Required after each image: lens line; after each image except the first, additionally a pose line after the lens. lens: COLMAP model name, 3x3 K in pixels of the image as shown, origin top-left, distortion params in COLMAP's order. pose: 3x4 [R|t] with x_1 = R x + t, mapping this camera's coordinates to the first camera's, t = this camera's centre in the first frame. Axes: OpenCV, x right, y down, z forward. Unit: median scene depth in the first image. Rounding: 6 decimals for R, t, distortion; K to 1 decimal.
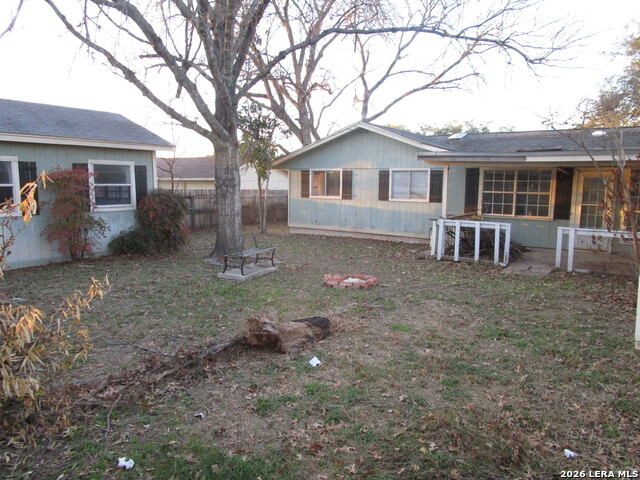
lens RADIAL K [[462.9, 0, 319.8], [0, 462.9, 240.4], [0, 0, 1]] dist [-0.023538, 0.003143]
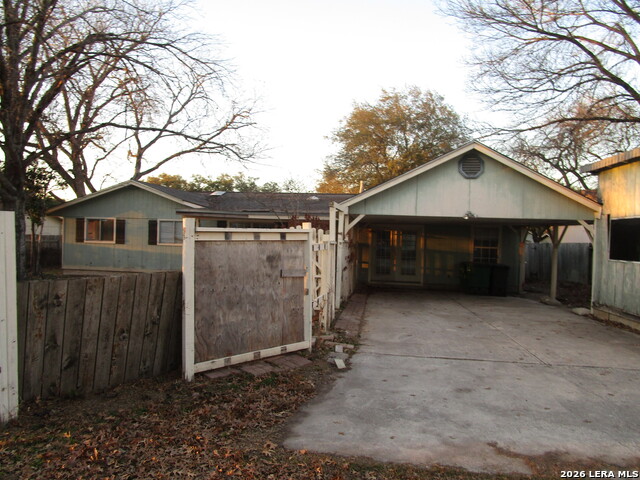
lens RADIAL K [[462.9, 0, 320.5], [0, 462.9, 239.4], [0, 0, 1]] dist [-0.023538, 0.003143]
pose [[0.893649, 0.007855, 0.448699, -0.010637], [0.038815, 0.994747, -0.094720, 0.027698], [-0.447086, 0.102062, 0.888649, -0.241032]]
